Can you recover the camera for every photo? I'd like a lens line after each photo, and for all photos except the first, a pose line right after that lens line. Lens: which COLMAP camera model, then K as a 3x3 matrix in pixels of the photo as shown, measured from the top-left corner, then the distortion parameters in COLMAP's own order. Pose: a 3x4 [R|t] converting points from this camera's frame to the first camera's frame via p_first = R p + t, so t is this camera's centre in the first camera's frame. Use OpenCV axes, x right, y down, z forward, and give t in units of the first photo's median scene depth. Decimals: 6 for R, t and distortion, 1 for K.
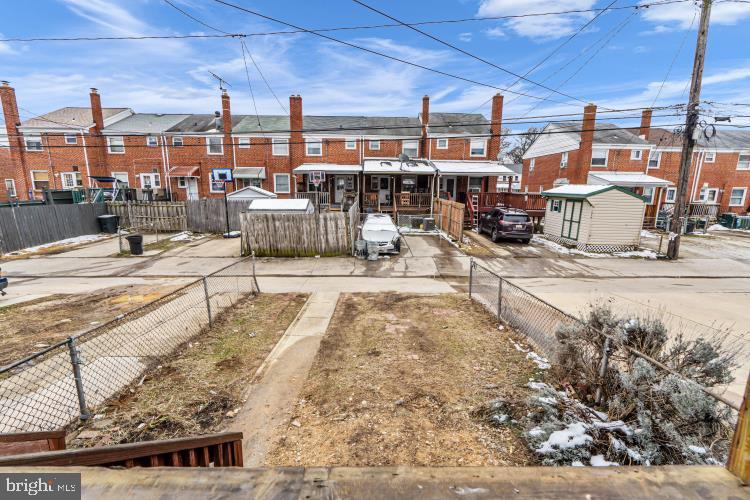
lens RADIAL K [[354.7, 0, 377.0], [0, 354.7, 253.5], [0, 0, 1]] dist [-0.002698, -0.000214]
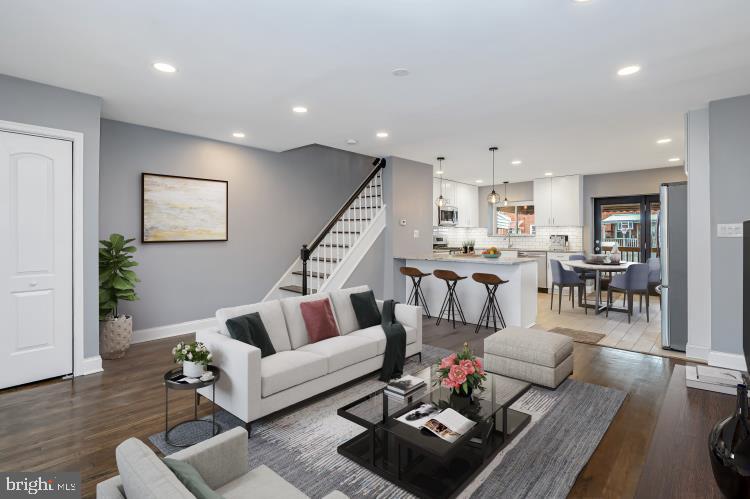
lens RADIAL K [[360.8, 0, 374.2], [0, 360.8, 247.4], [0, 0, 1]] dist [-0.002944, 0.003300]
pose [[0.720893, 0.011042, -0.692959, 0.067159], [-0.115026, 0.987912, -0.103920, 0.082358], [0.683434, 0.154623, 0.713449, -0.448846]]
